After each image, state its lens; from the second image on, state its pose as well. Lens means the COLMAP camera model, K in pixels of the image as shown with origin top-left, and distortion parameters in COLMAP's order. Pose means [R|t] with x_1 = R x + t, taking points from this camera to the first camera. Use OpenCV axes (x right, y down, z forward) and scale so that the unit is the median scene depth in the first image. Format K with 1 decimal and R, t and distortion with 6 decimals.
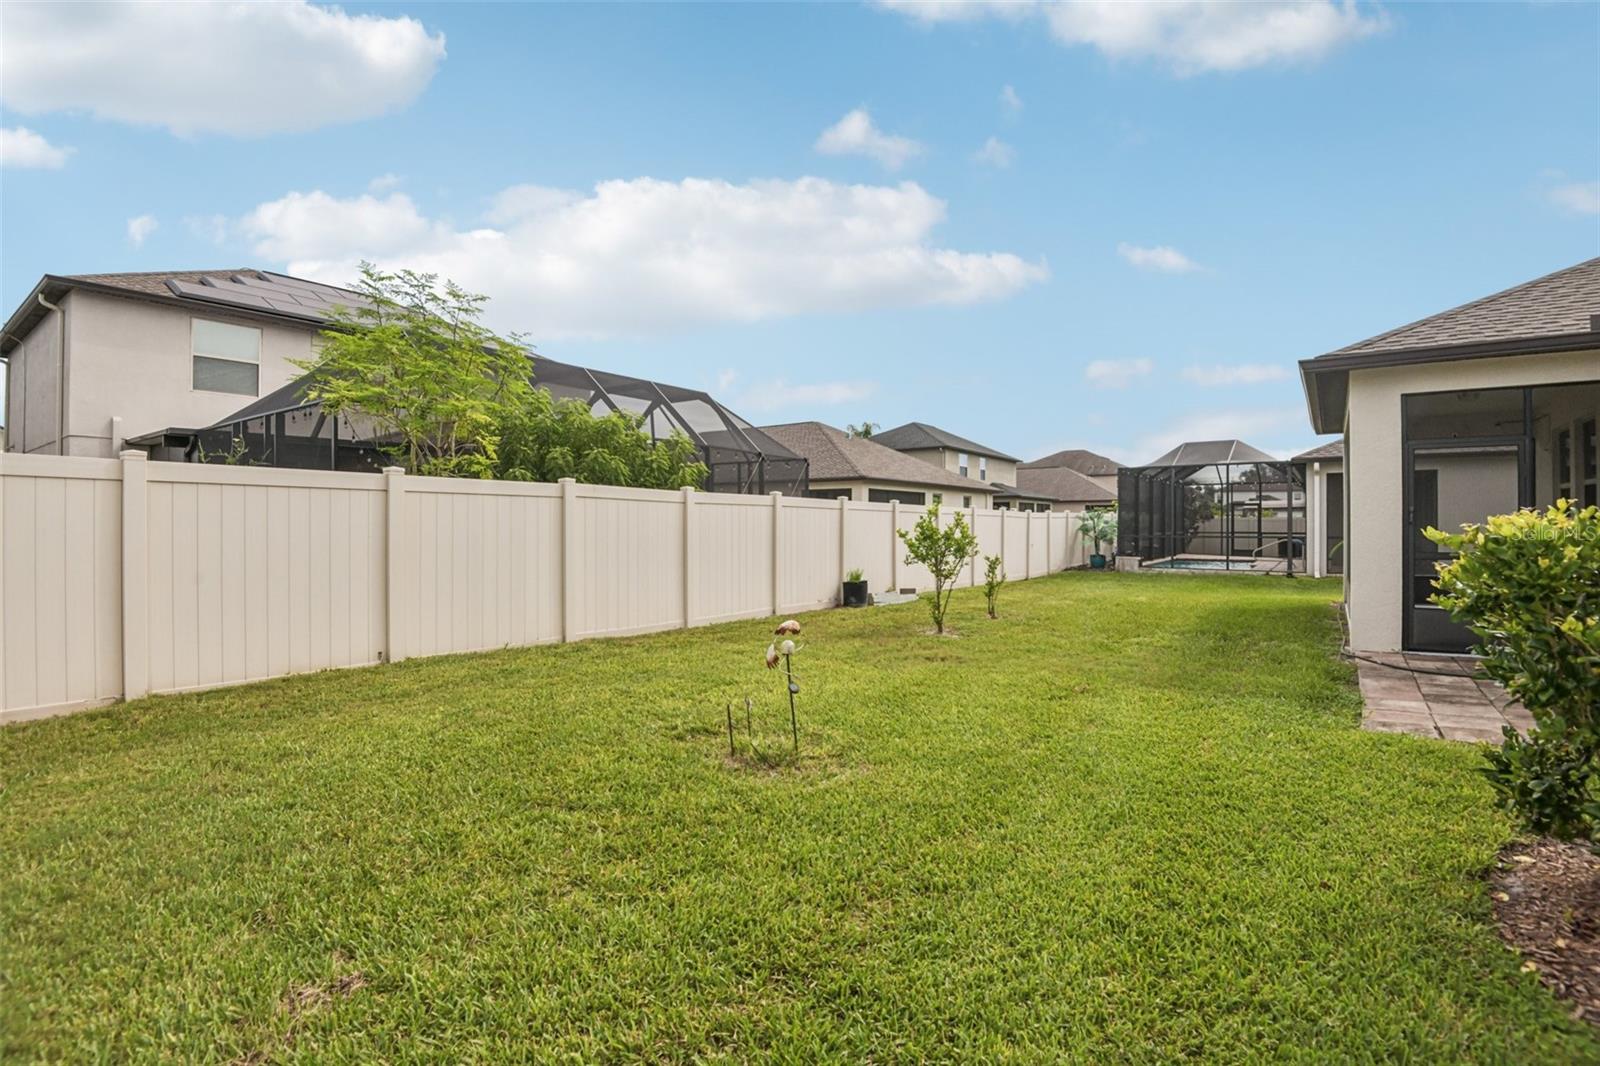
lens RADIAL K [[745.2, 0, 808.3], [0, 745.2, 525.3], [0, 0, 1]] dist [0.020658, -0.000116]
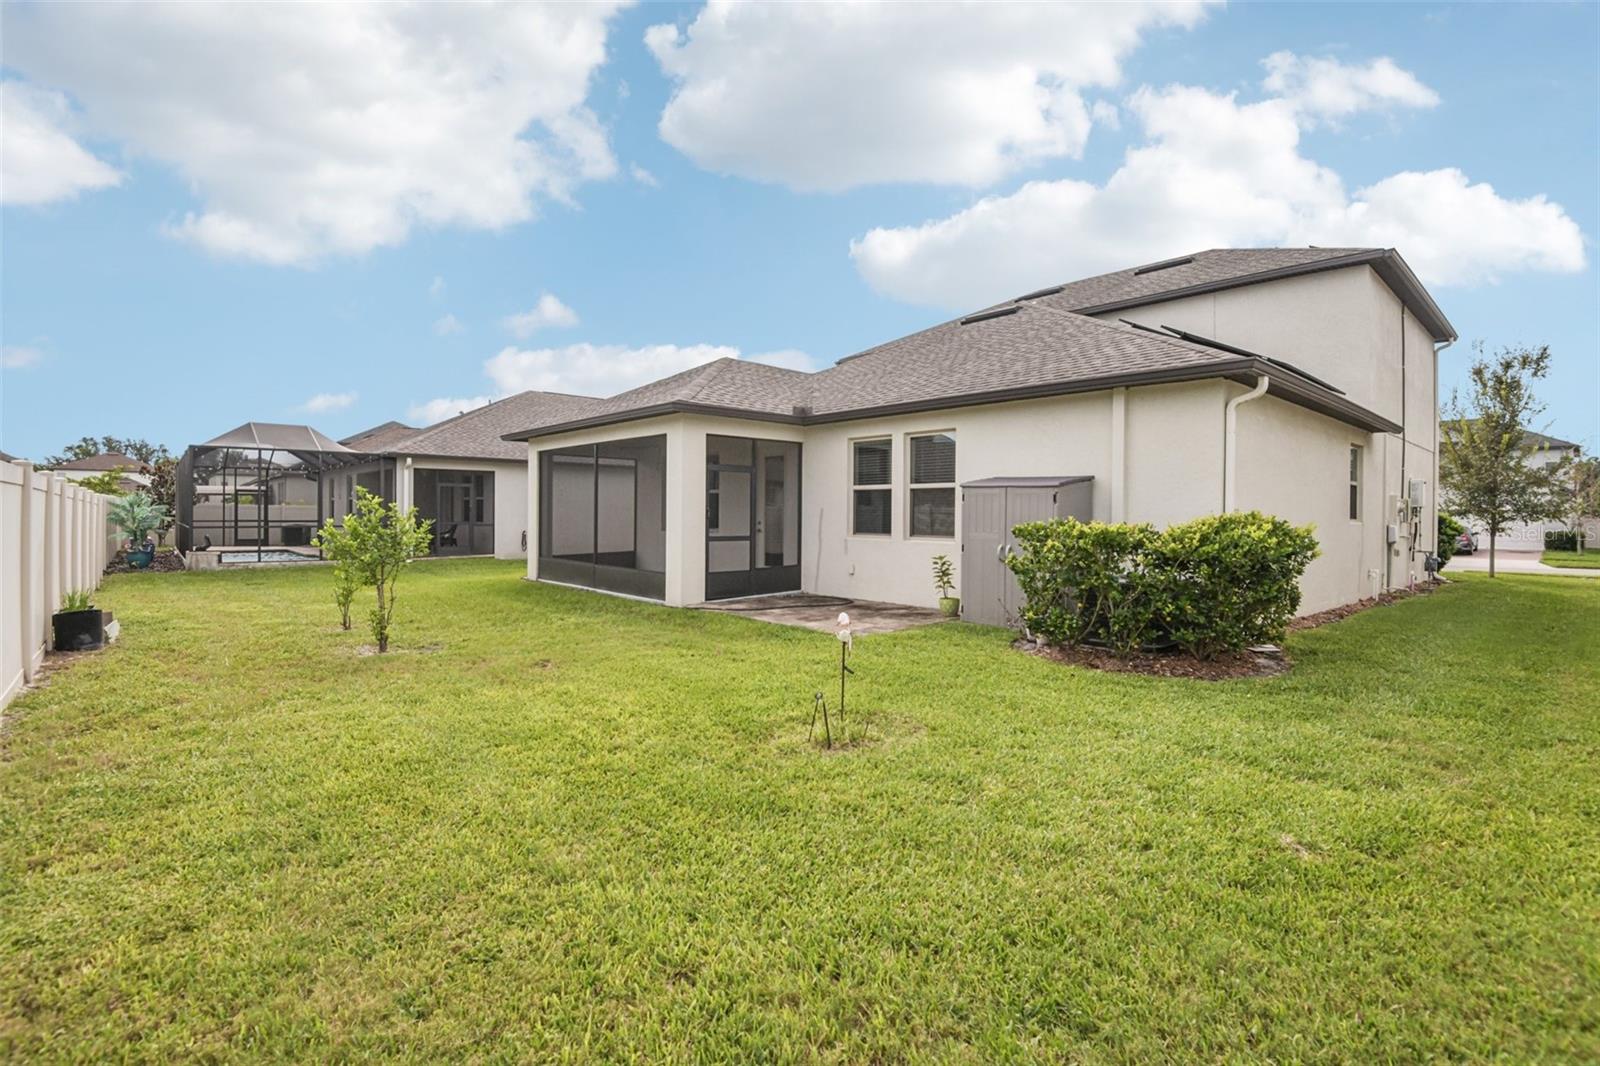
lens RADIAL K [[745.2, 0, 808.3], [0, 745.2, 525.3], [0, 0, 1]] dist [0.020658, -0.000116]
pose [[0.178999, -0.007944, 0.983817, -0.292377], [-0.010974, 0.999889, 0.010070, -0.002230], [-0.983788, -0.012599, 0.178892, 0.231223]]
